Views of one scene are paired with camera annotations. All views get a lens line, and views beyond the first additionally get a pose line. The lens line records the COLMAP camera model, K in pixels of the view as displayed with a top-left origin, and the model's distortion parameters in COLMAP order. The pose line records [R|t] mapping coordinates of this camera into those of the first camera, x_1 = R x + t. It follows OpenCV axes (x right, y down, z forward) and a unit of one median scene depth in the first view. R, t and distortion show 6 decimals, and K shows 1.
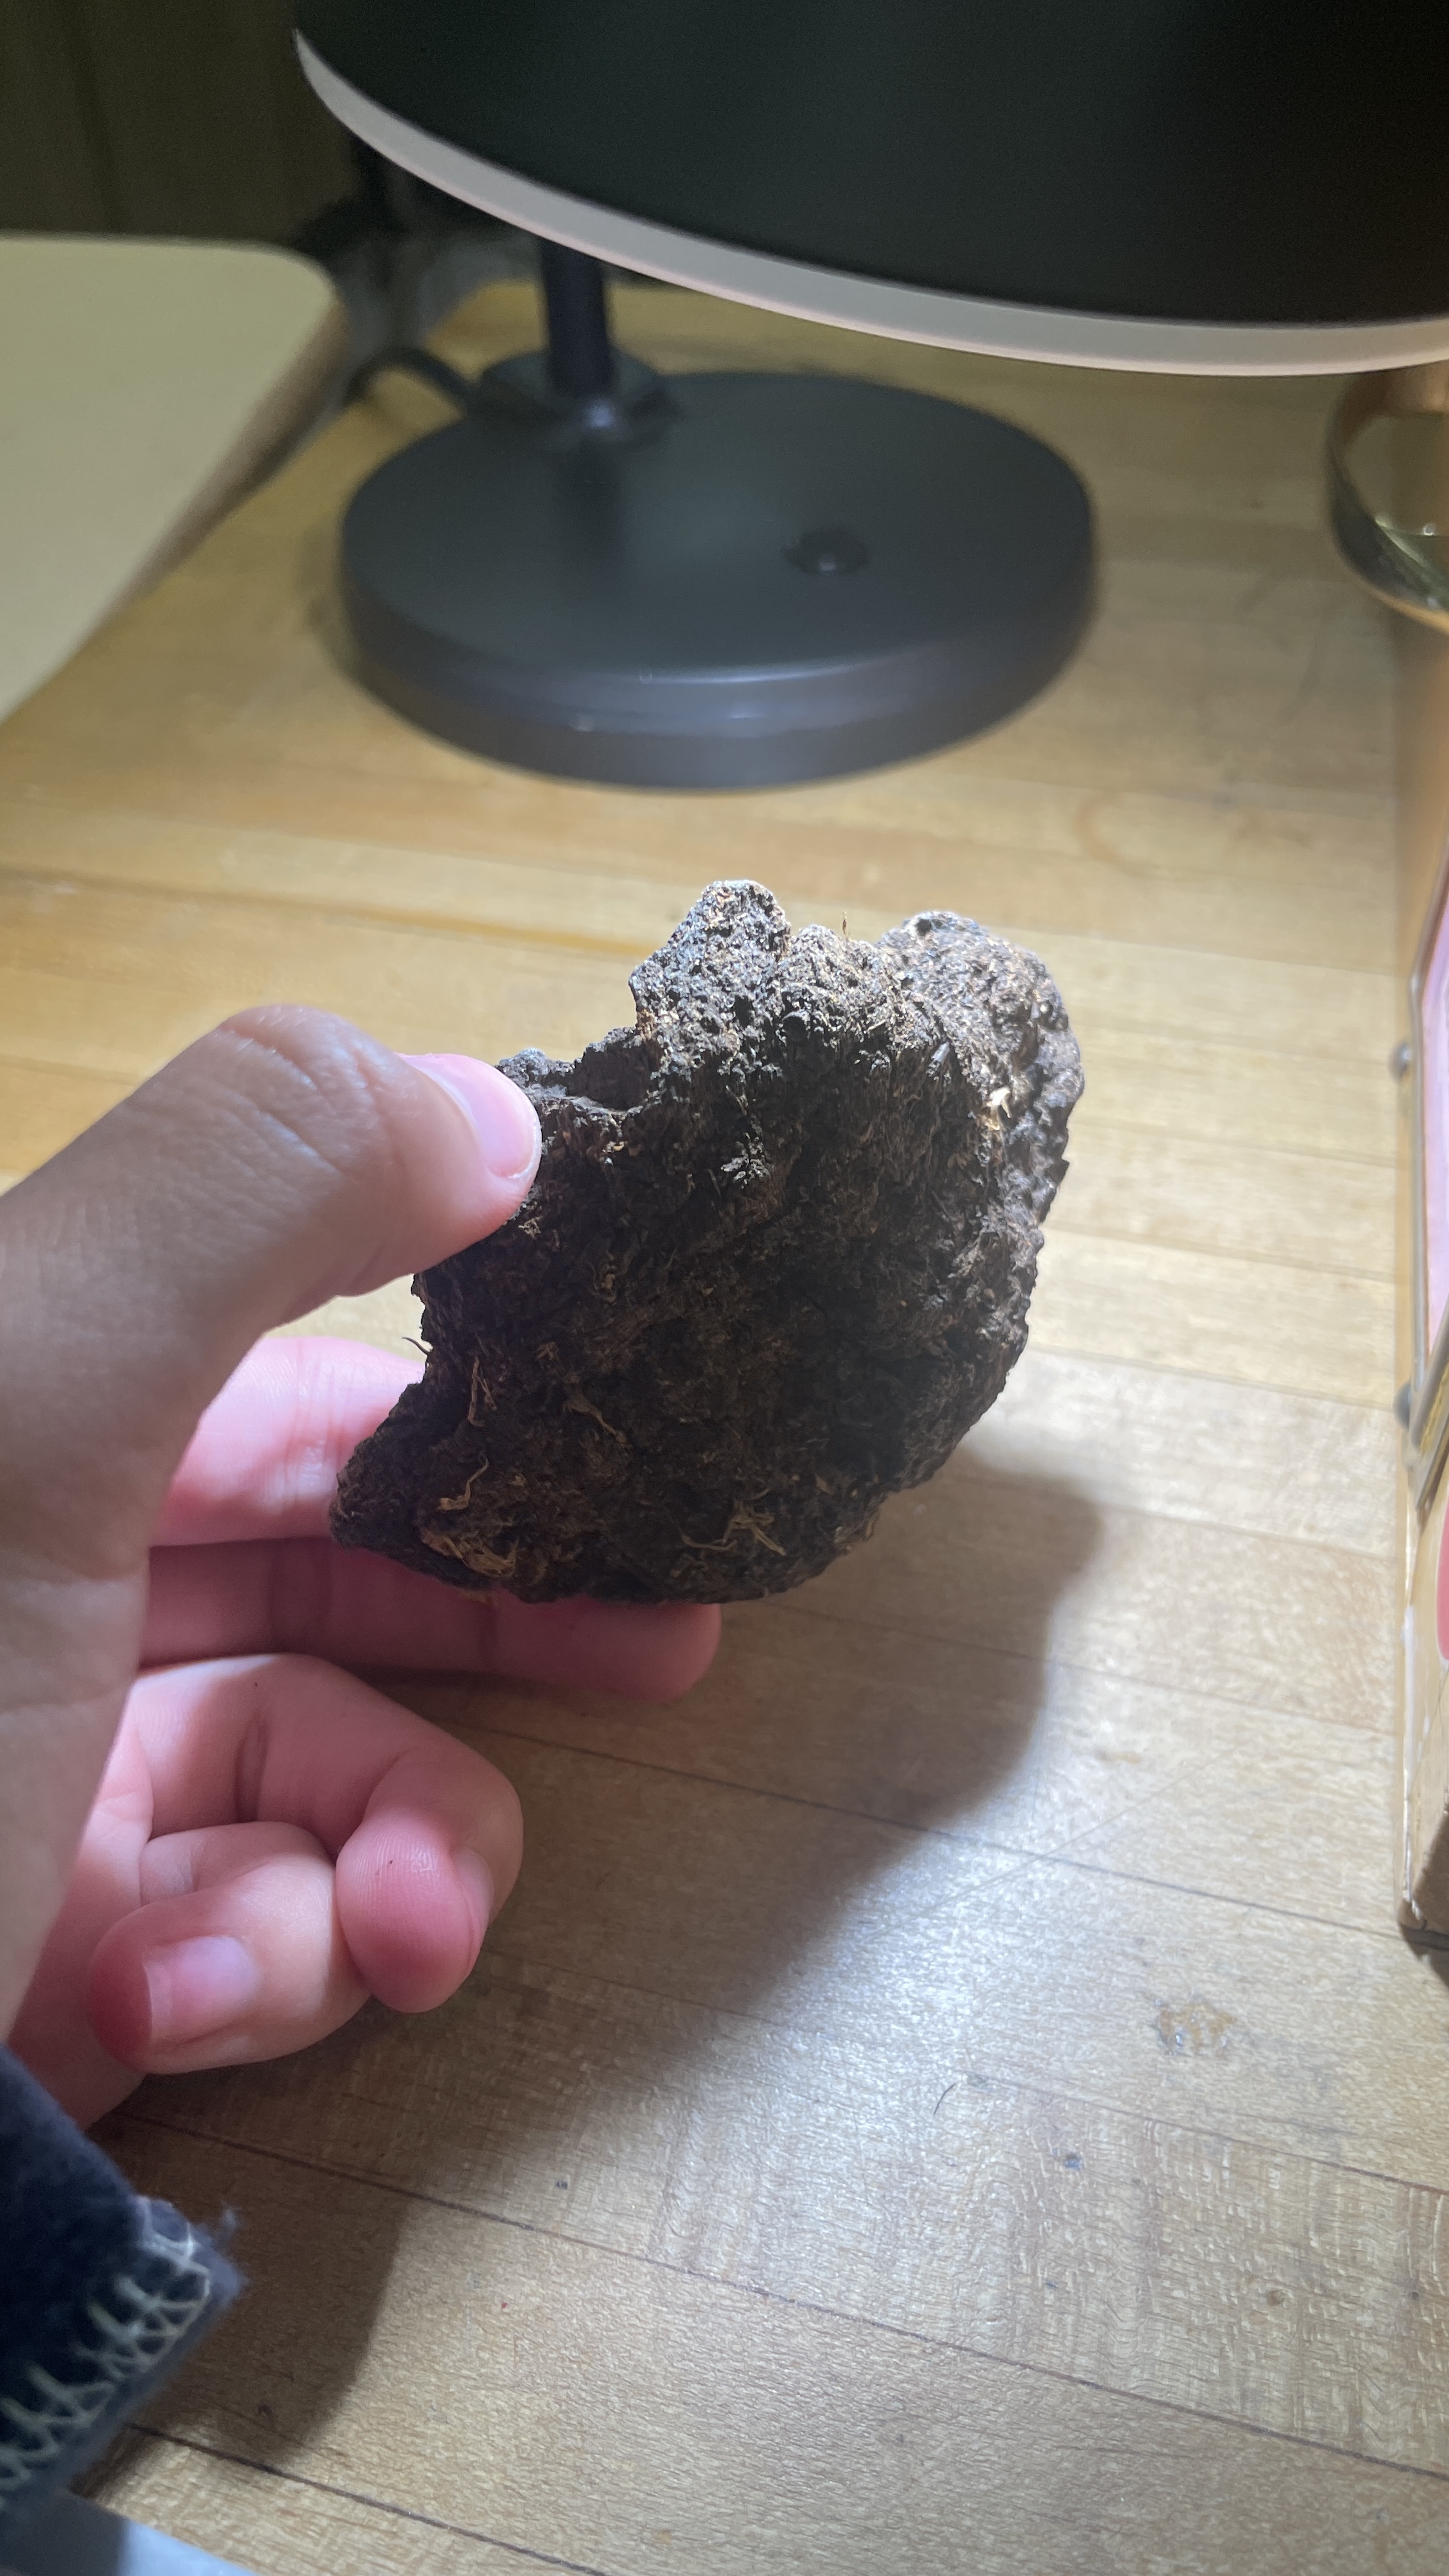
lens RADIAL K [[2048.4, 0, 729.5], [0, 2048.4, 1260.3], [0, 0, 1]] dist [0.055580, -0.123495]
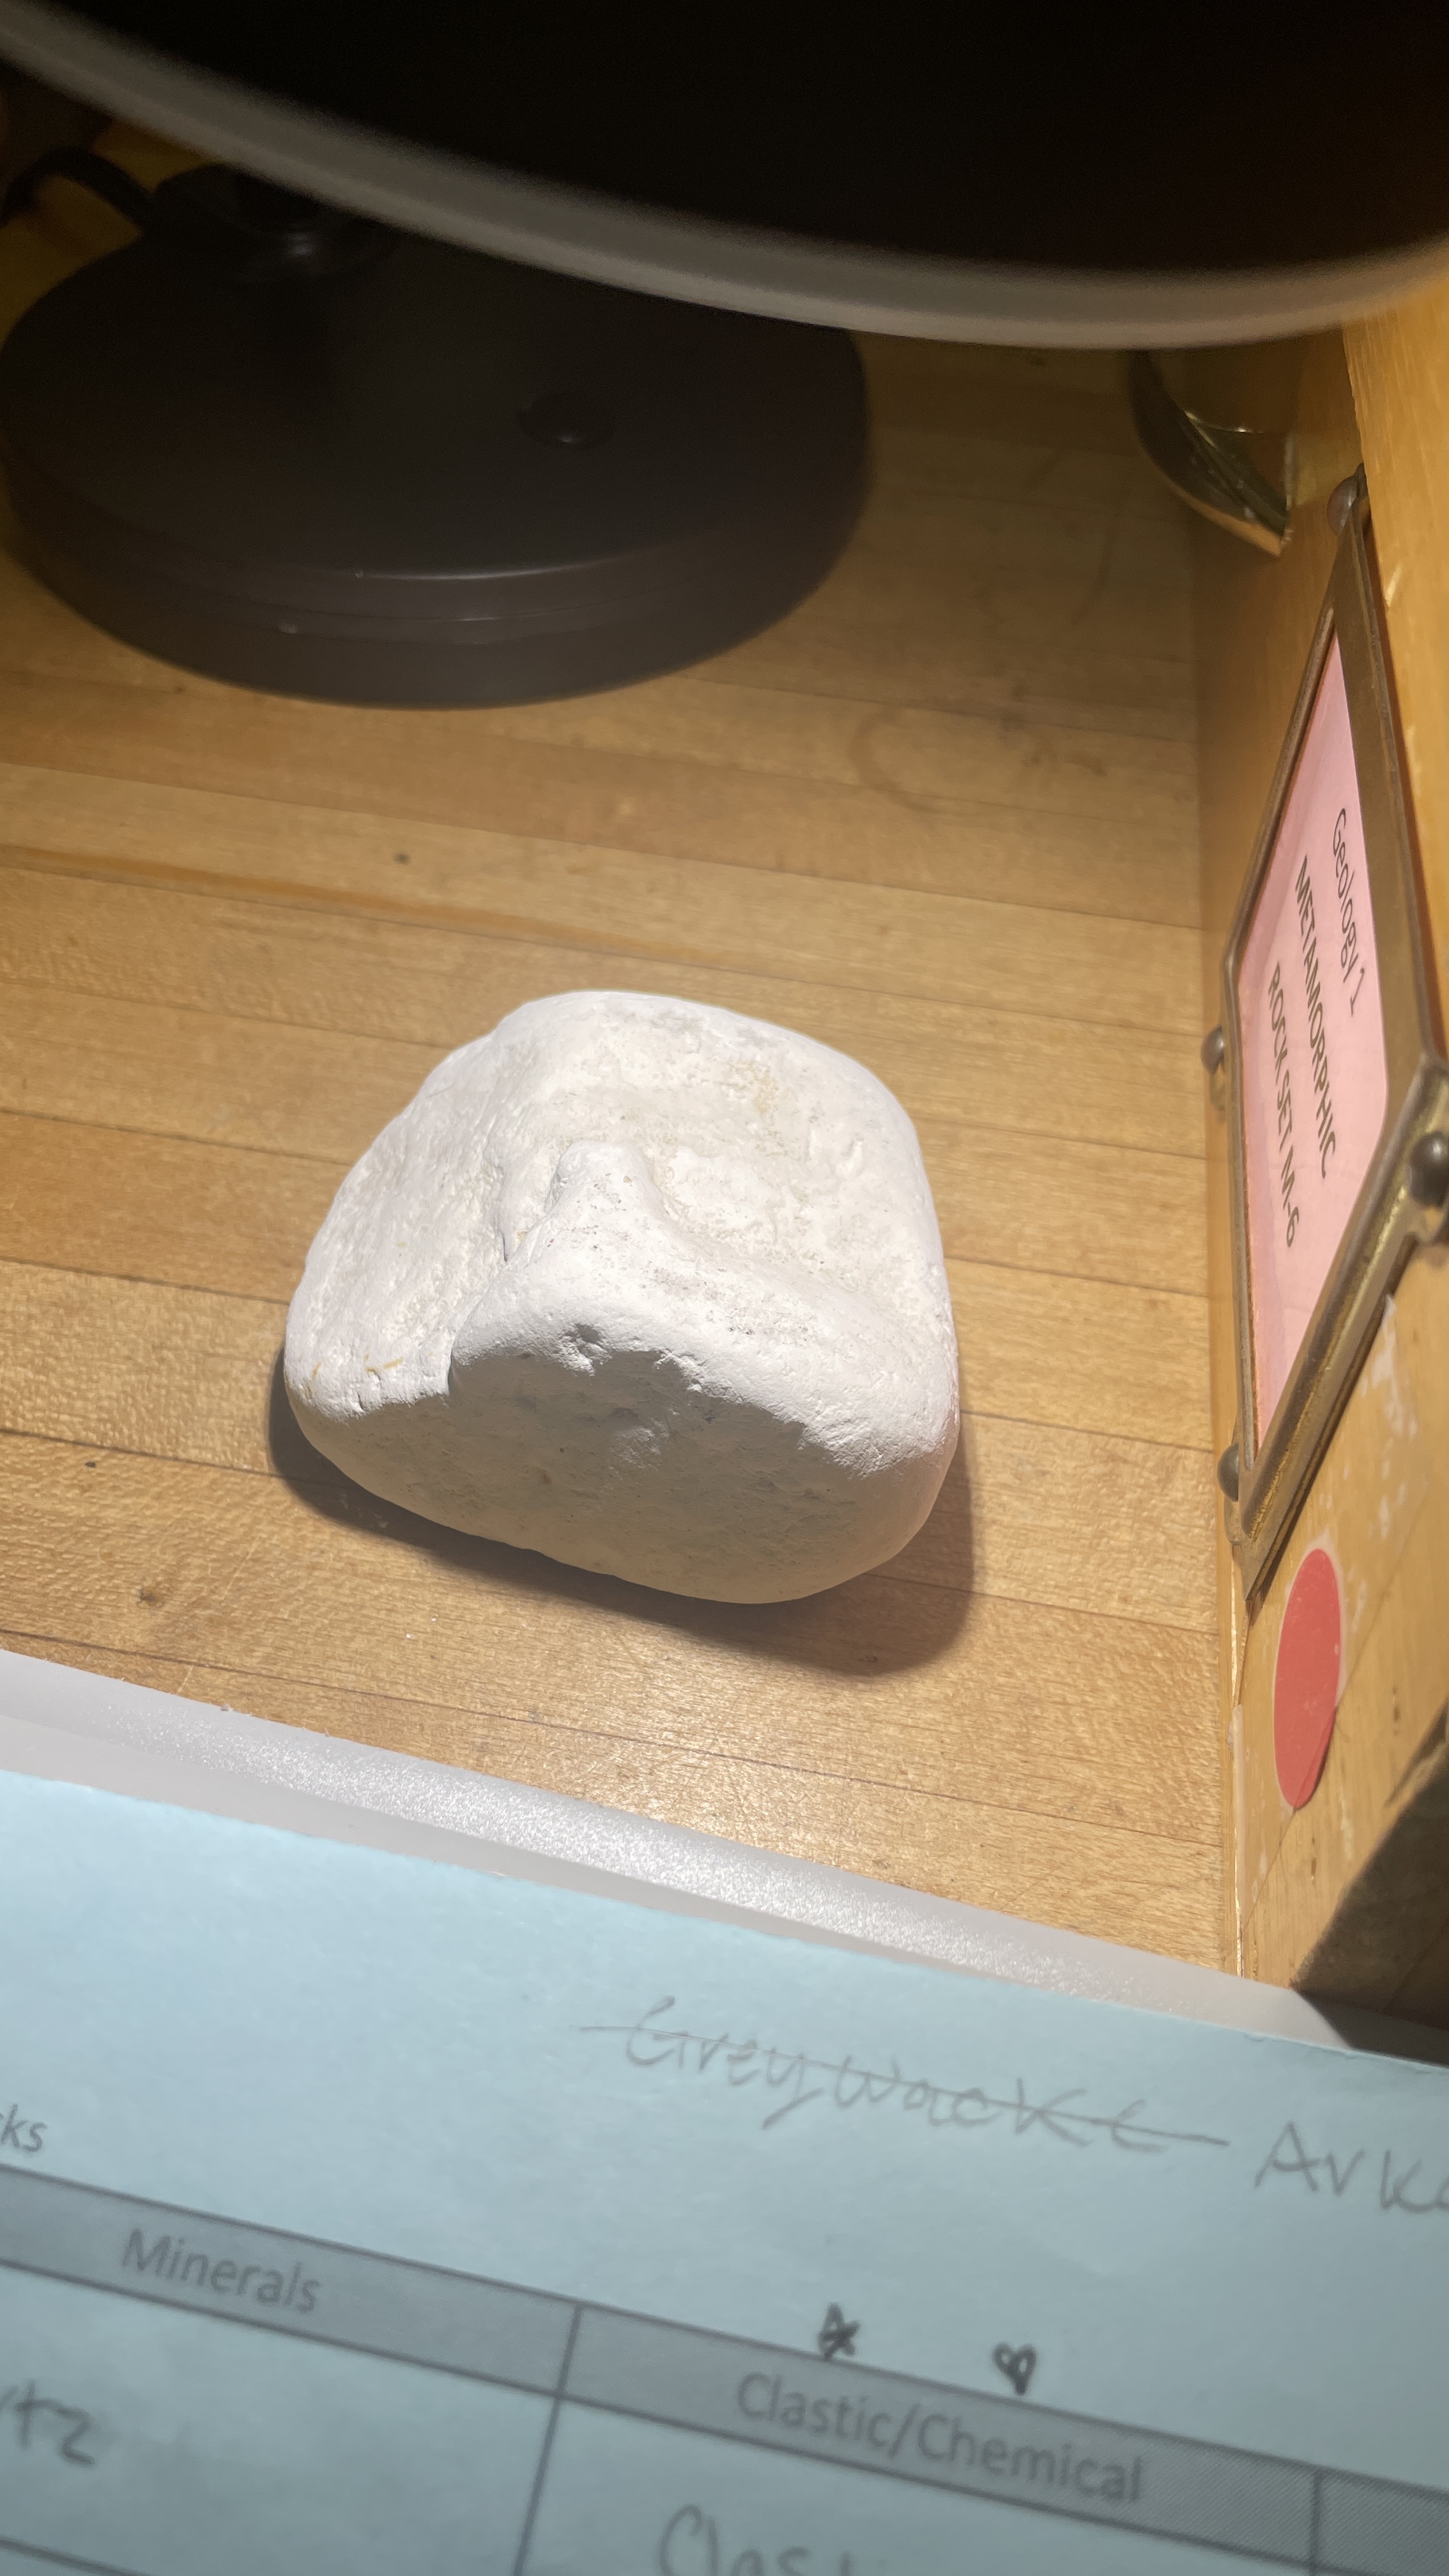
lens RADIAL K [[2048.4, 0, 732.1], [0, 2048.4, 1295.3], [0, 0, 1]] dist [0.055580, -0.123495]
pose [[0.993187, -0.027263, 0.113302, 0.013837], [0.015773, 0.994751, 0.101101, -0.111483], [-0.115463, -0.098625, 0.988403, 0.160892]]
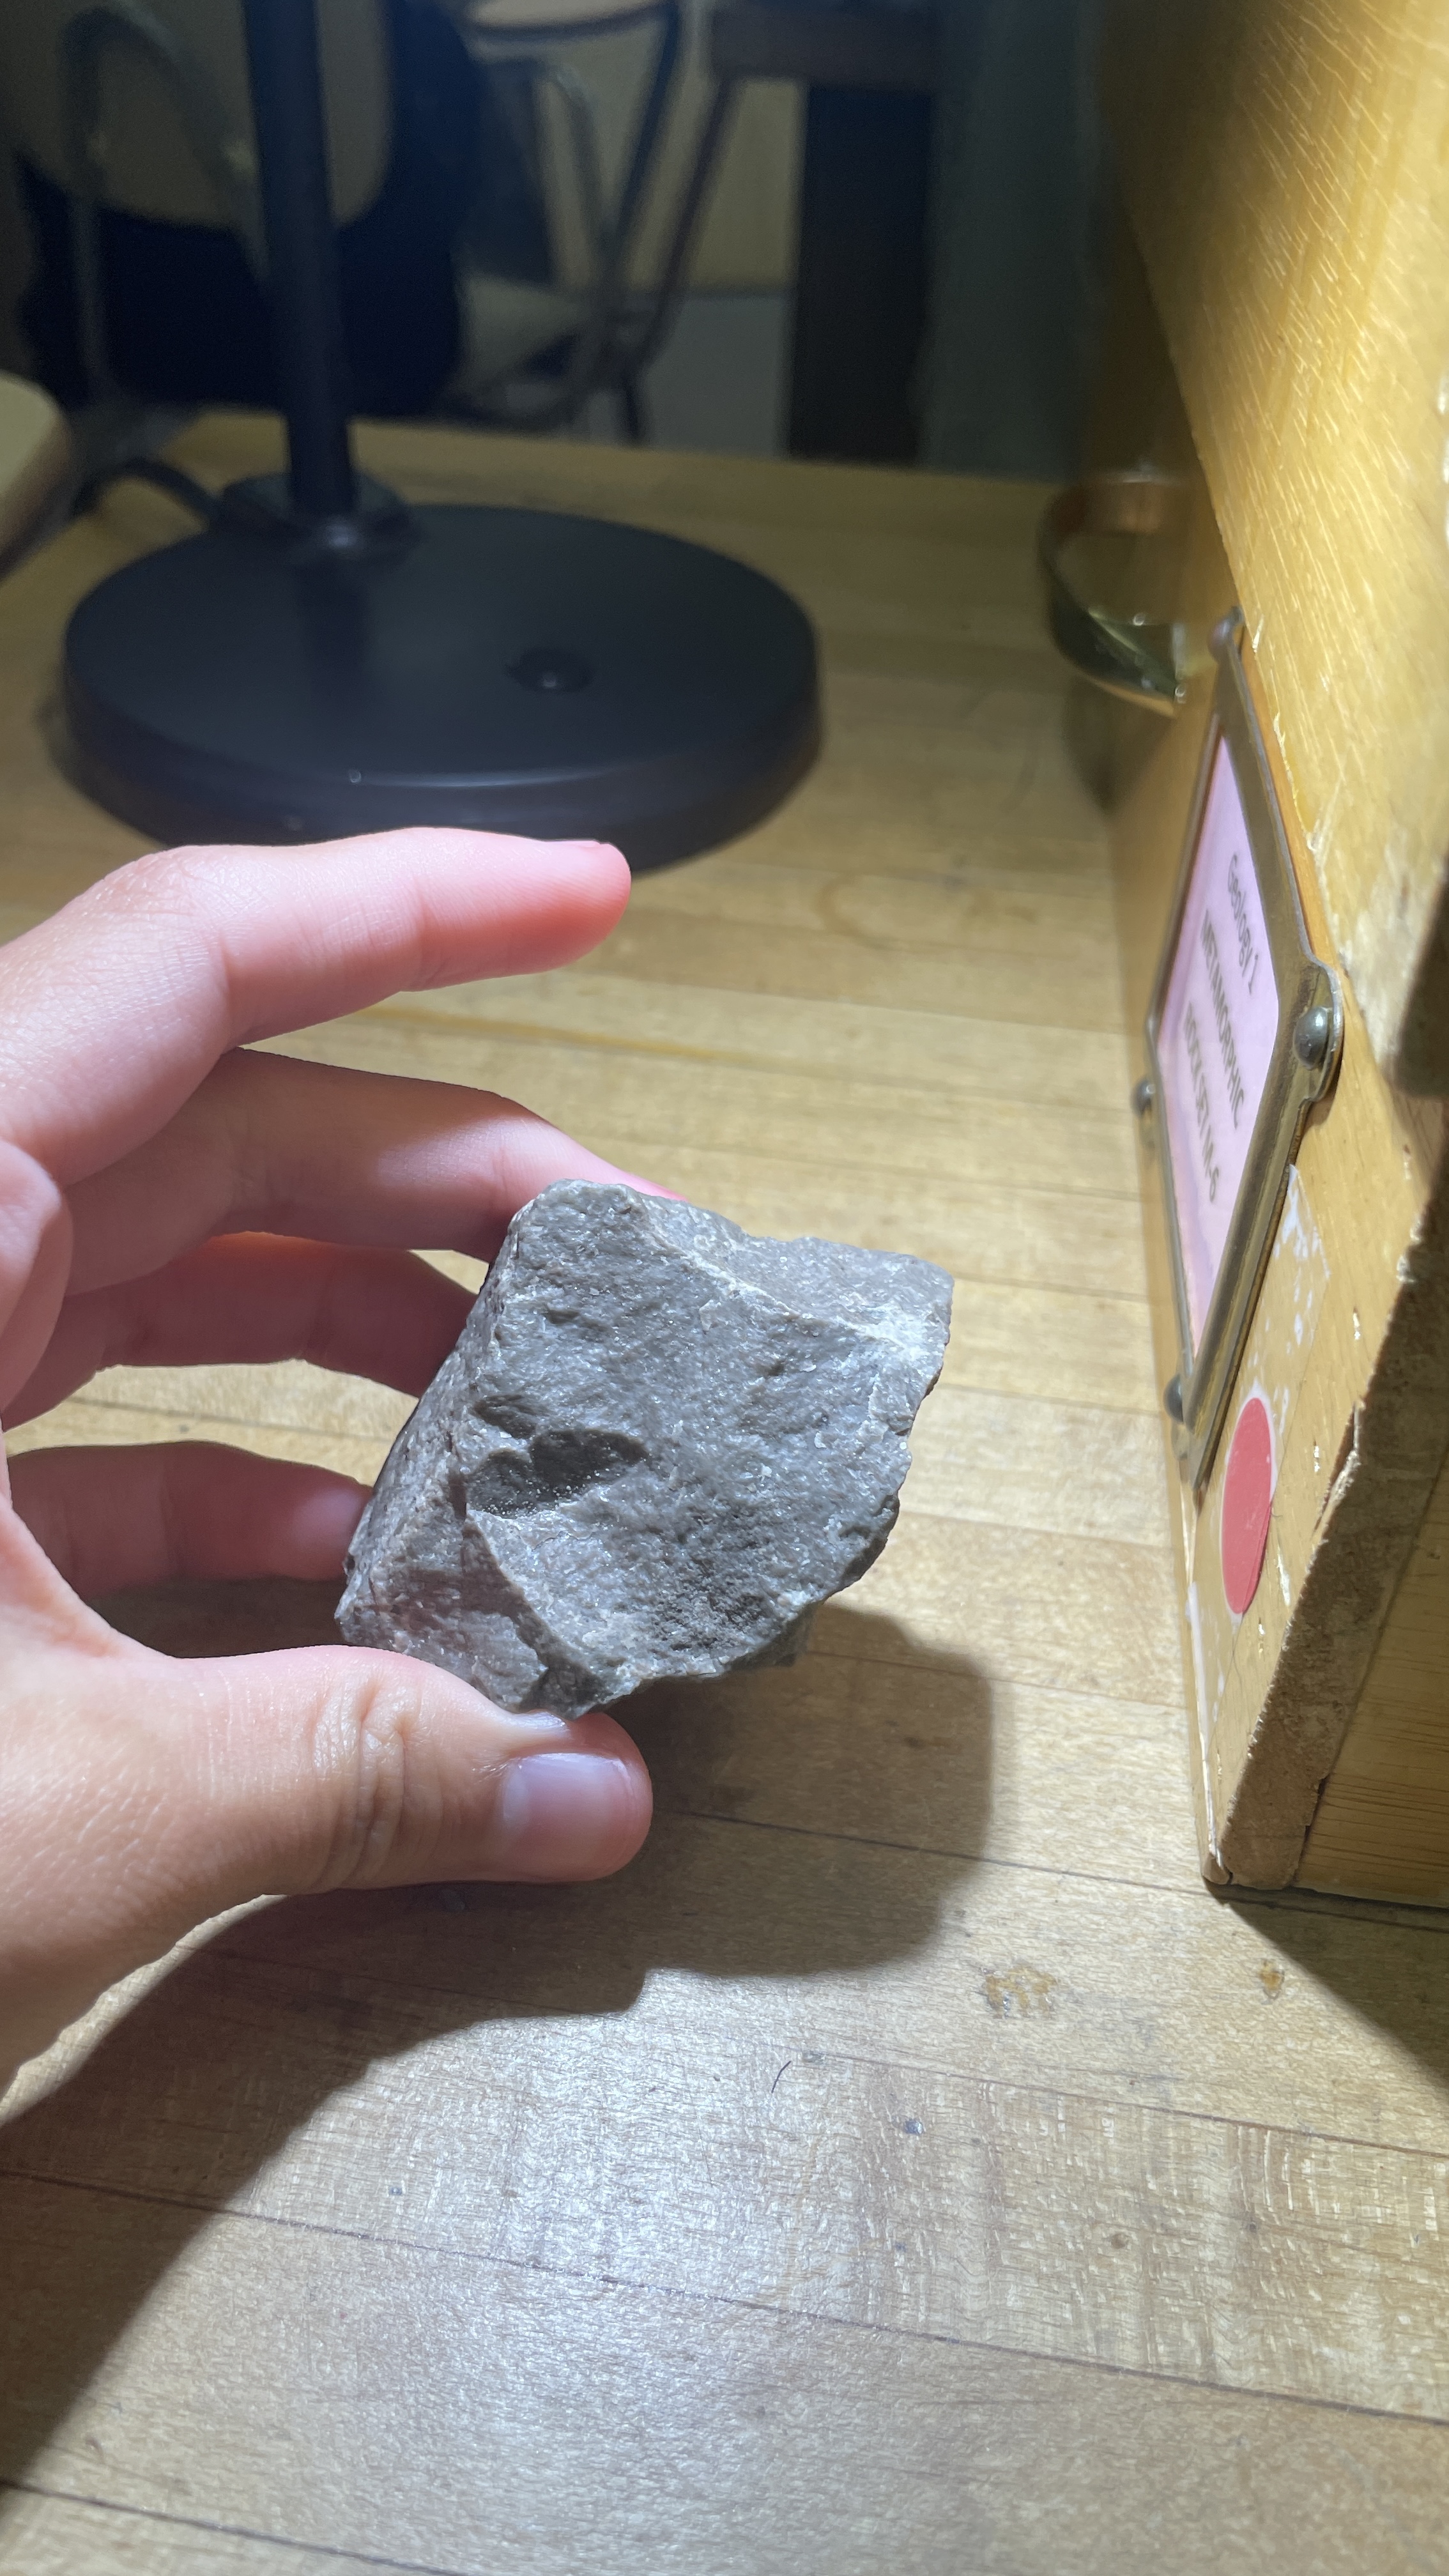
lens RADIAL K [[2048.4, 0, 704.0], [0, 2048.4, 1257.3], [0, 0, 1]] dist [0.055580, -0.123495]
pose [[0.990880, -0.019106, 0.133388, -0.052857], [0.030160, 0.996229, -0.081352, 0.085432], [-0.131331, 0.084633, 0.987719, -0.009279]]
